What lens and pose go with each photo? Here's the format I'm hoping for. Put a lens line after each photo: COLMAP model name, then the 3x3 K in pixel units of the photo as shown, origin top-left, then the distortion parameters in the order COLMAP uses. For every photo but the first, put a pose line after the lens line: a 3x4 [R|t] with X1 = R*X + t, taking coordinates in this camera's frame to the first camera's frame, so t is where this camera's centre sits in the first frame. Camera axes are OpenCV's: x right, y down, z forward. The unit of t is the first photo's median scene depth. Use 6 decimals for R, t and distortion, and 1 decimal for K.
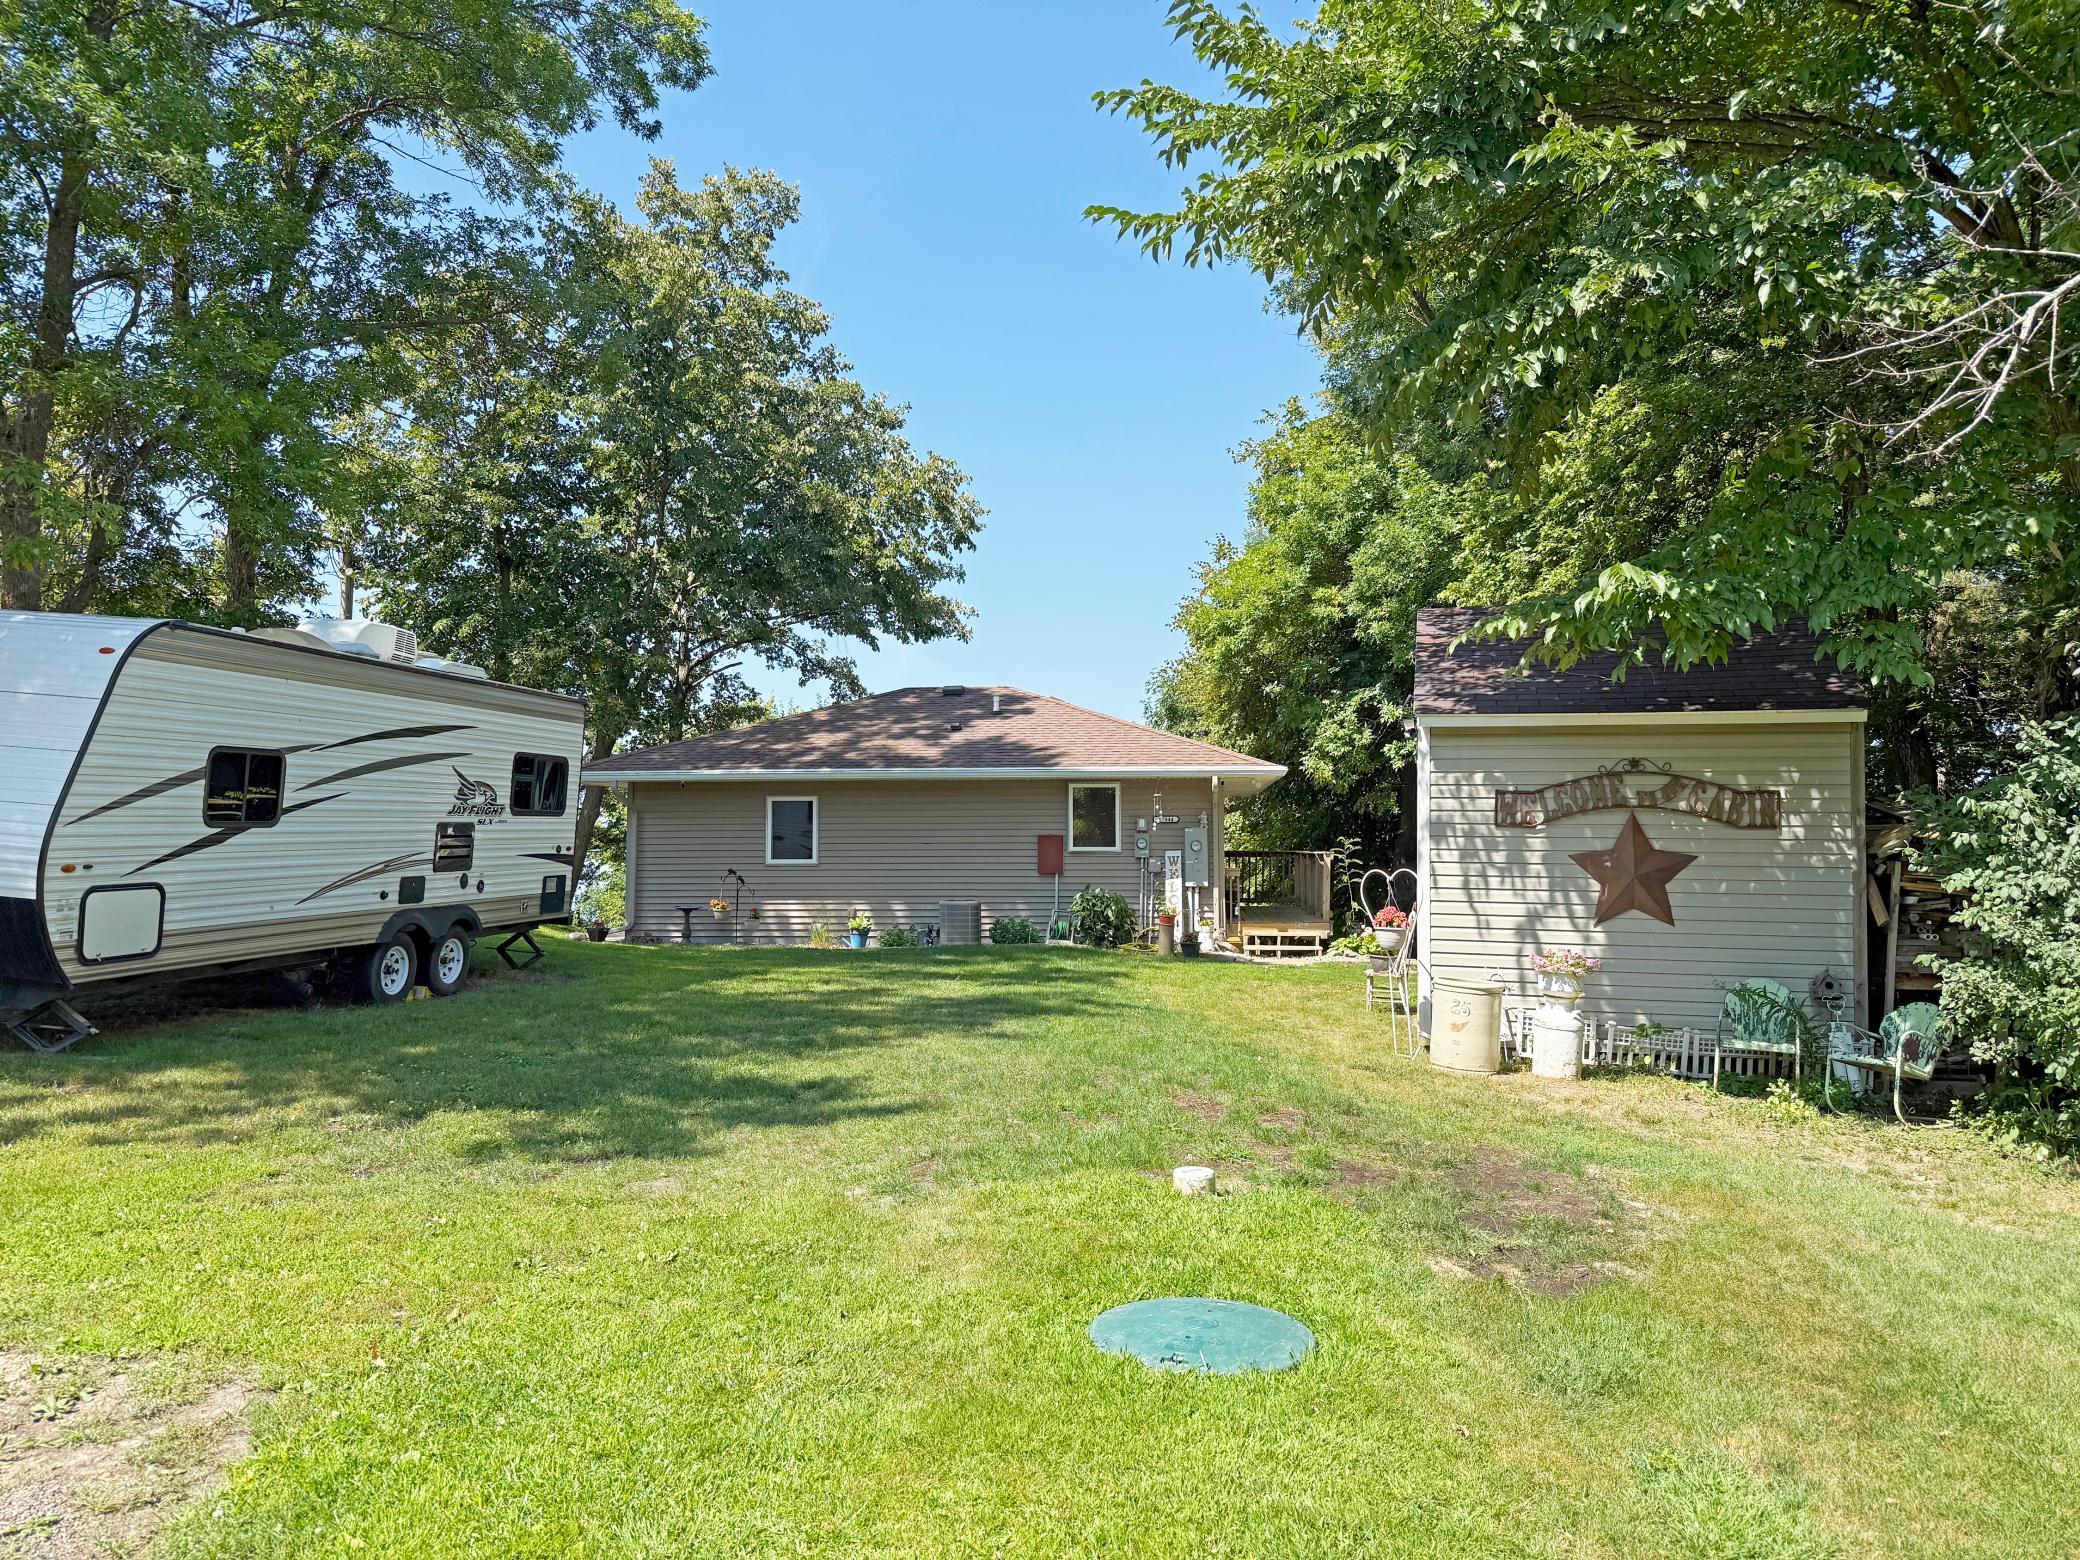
lens RADIAL K [[1458.8, 0, 1040.0], [0, 1458.8, 780.0], [0, 0, 1]] dist [0.170146, -0.333491]
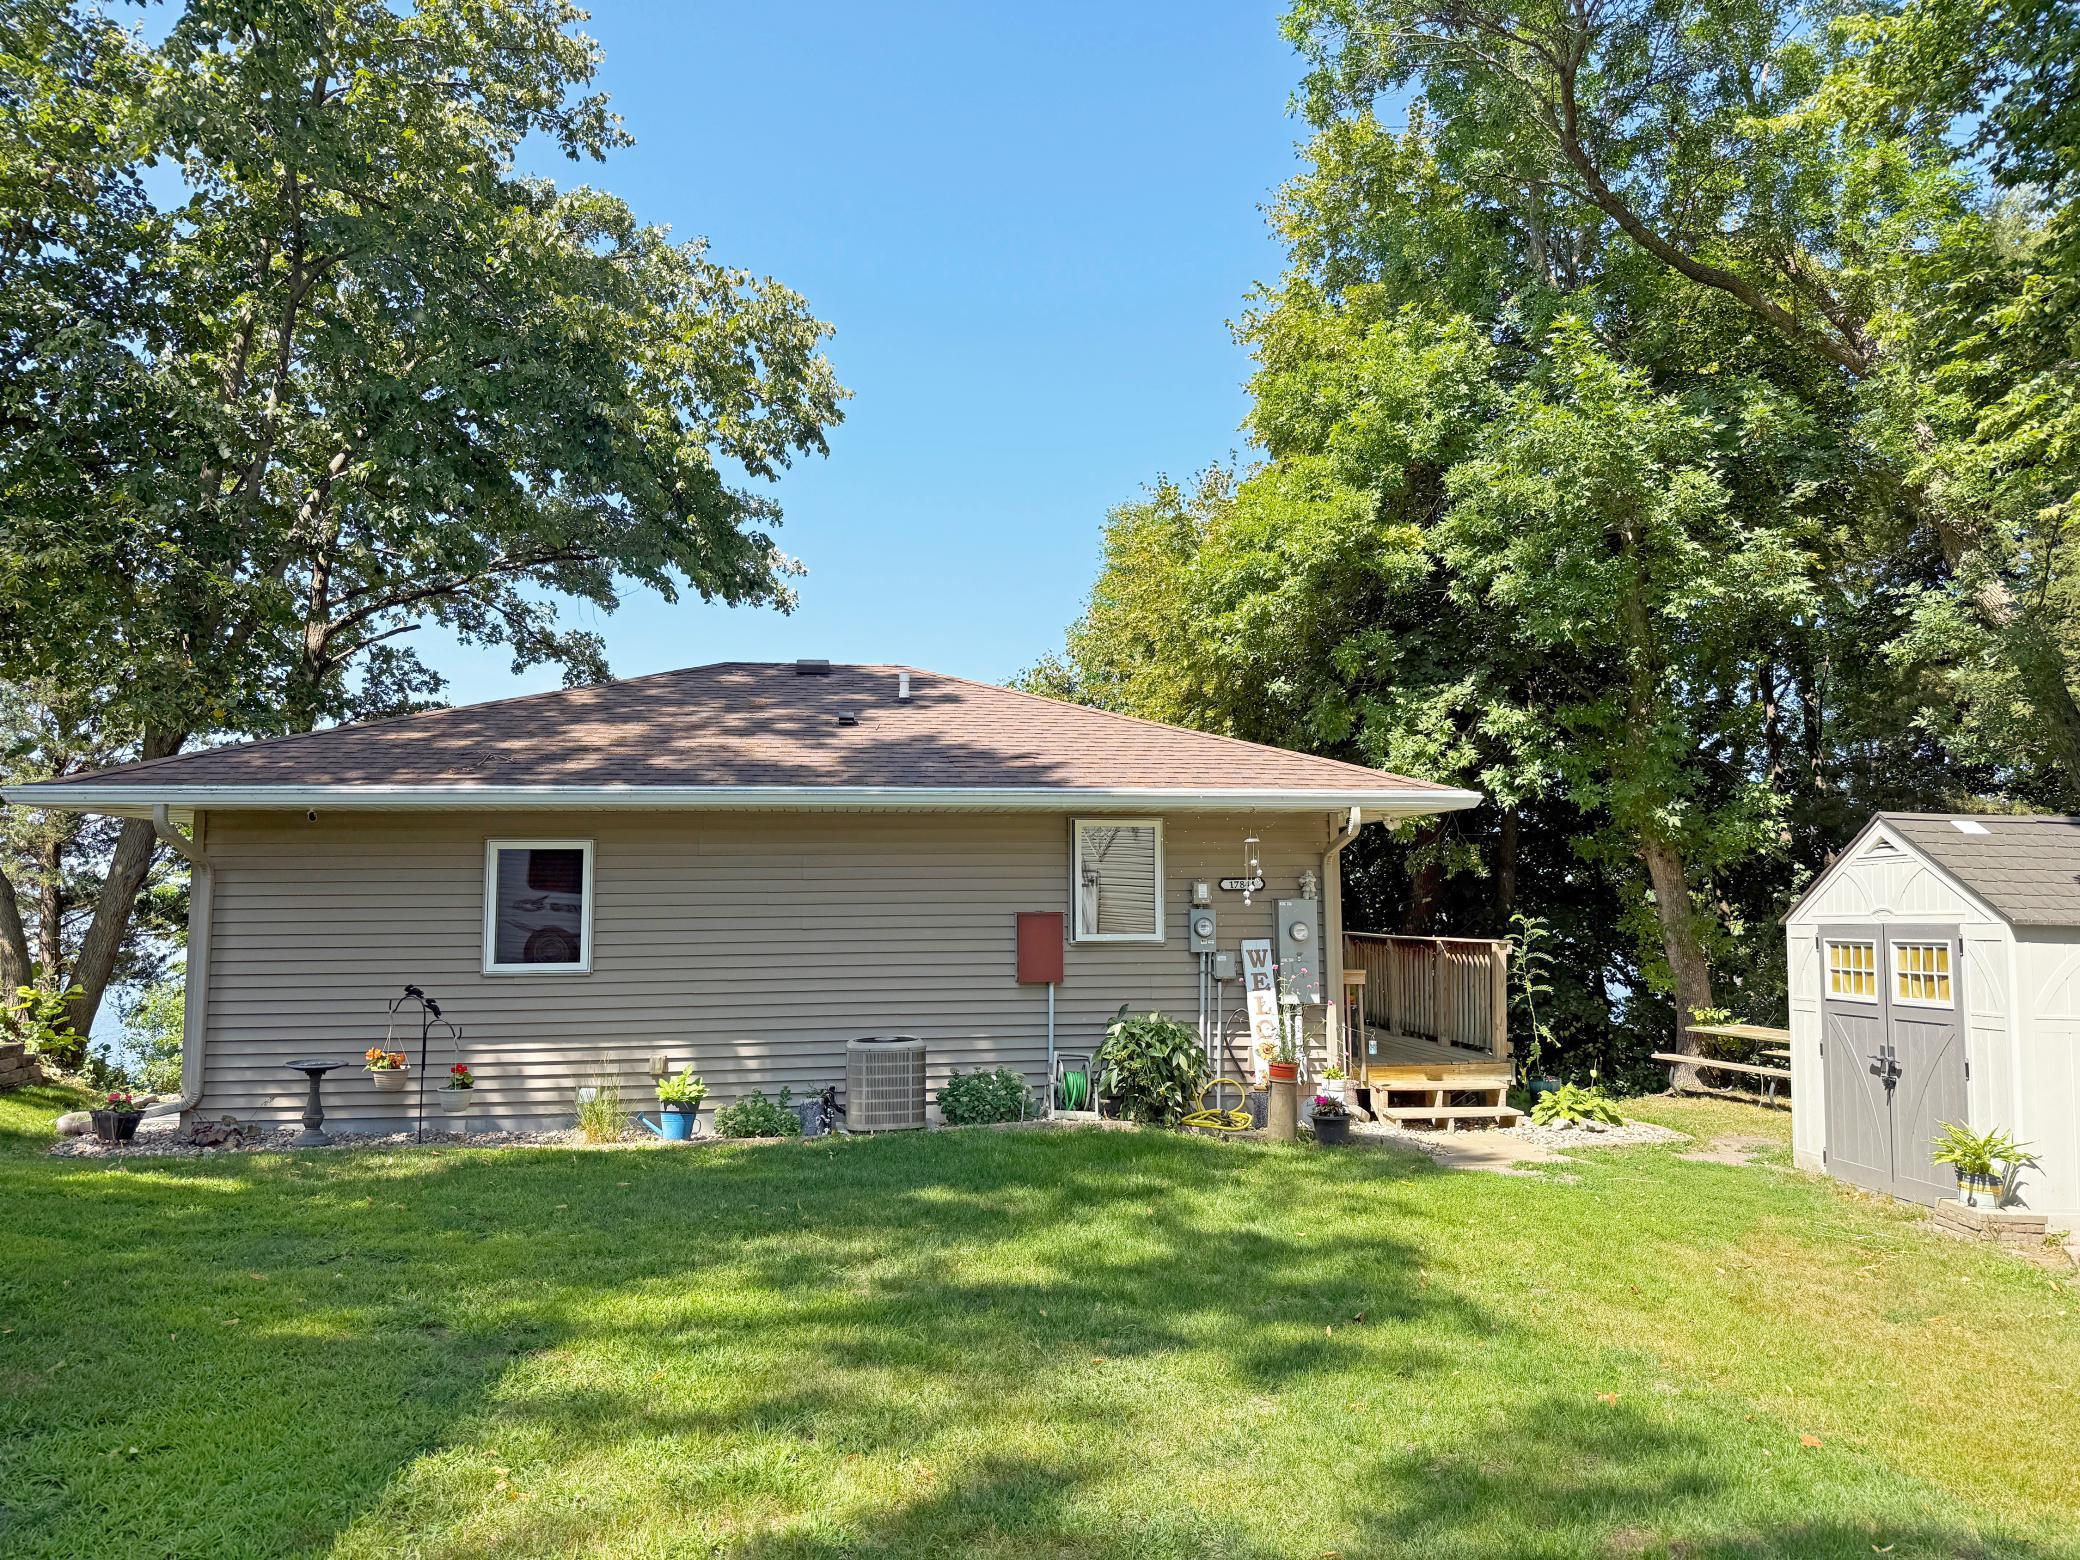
lens RADIAL K [[1453.0, 0, 1040.0], [0, 1453.0, 780.0], [0, 0, 1]] dist [0.114649, -0.185603]
pose [[0.975250, 0.016243, 0.220507, -0.114741], [-0.007085, 0.999082, -0.042258, 0.011031], [-0.220991, 0.039650, 0.974469, 0.466363]]
